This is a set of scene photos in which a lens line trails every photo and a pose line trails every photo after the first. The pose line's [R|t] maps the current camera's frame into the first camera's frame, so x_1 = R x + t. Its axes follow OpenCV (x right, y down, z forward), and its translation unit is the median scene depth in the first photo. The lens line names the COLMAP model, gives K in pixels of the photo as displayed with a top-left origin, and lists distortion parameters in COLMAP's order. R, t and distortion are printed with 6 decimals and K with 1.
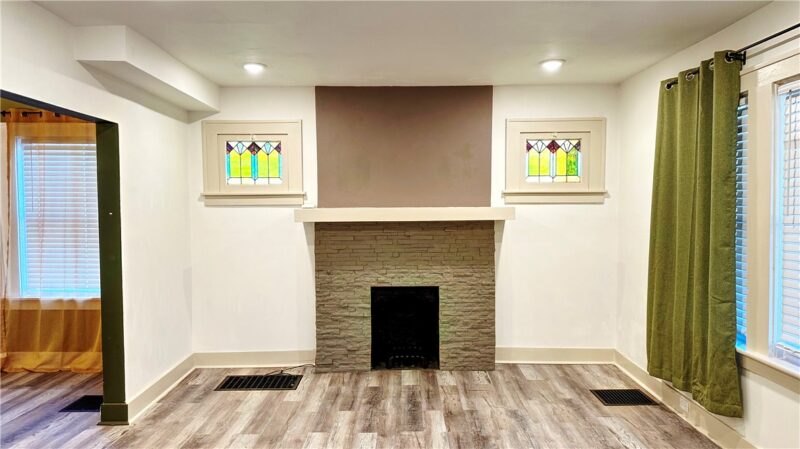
lens RADIAL K [[567.1, 0, 397.0], [0, 567.1, 233.0], [0, 0, 1]] dist [0.010163, 0.003115]
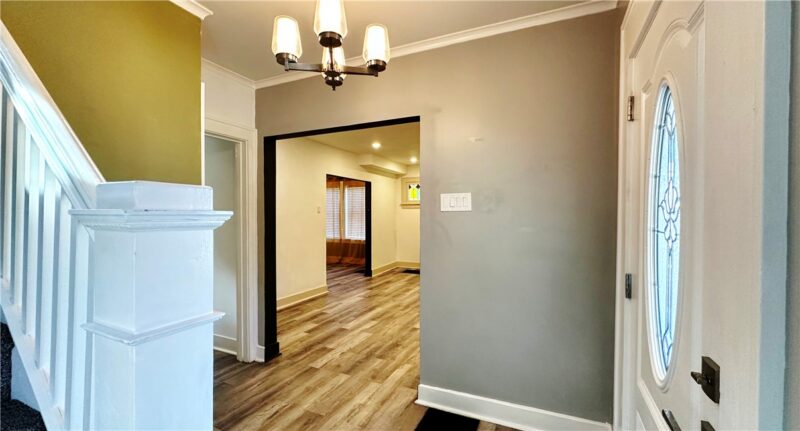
lens RADIAL K [[330.1, 0, 401.6], [0, 330.1, 213.1], [0, 0, 1]] dist [-0.000068, 0.000000]
pose [[0.907869, 0.006265, -0.419208, 0.358037], [-0.027270, 0.998653, -0.044133, 0.050327], [0.418367, 0.051498, 0.906817, -0.487209]]
